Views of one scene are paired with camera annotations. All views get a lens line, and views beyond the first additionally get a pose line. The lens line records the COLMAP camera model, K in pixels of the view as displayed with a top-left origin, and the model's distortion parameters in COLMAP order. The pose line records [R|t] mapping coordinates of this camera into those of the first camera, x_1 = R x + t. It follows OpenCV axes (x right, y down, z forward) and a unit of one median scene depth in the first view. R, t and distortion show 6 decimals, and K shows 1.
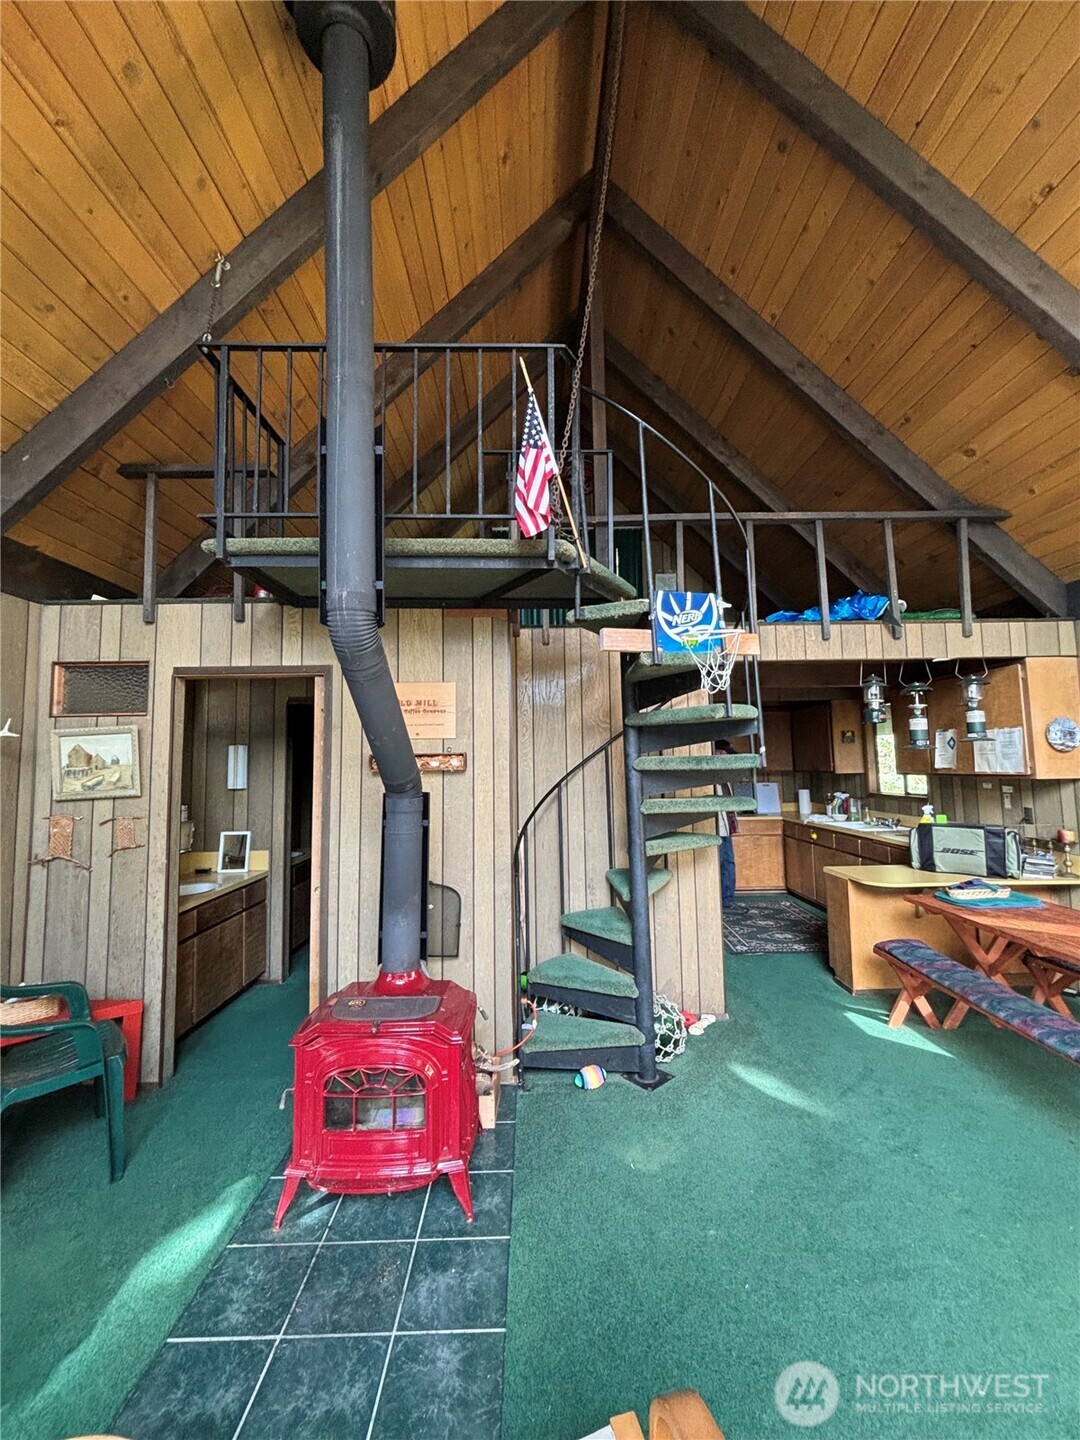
lens RADIAL K [[574.9, 0, 540.0], [0, 574.9, 720.0], [0, 0, 1]] dist [-0.000648, -0.000402]
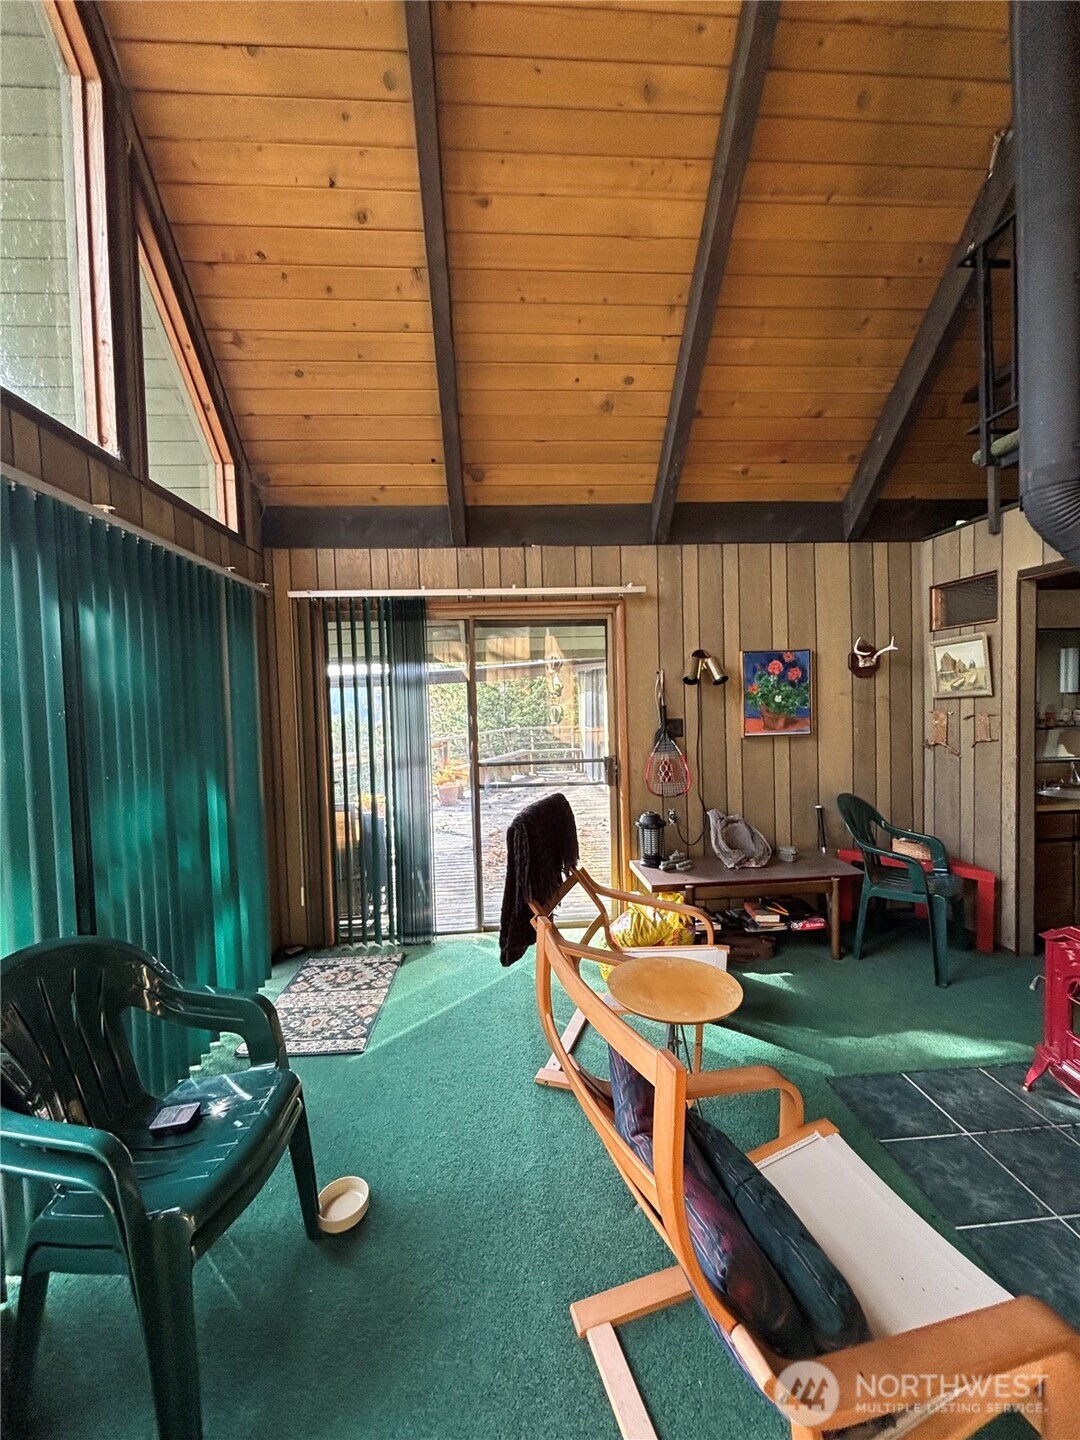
lens RADIAL K [[574.9, 0, 540.0], [0, 574.9, 720.0], [0, 0, 1]] dist [-0.000648, -0.000402]
pose [[0.062481, 0.053875, -0.996591, 0.352133], [0.106108, 0.992524, 0.060308, 0.020172], [0.992390, -0.109514, 0.056298, 0.070136]]
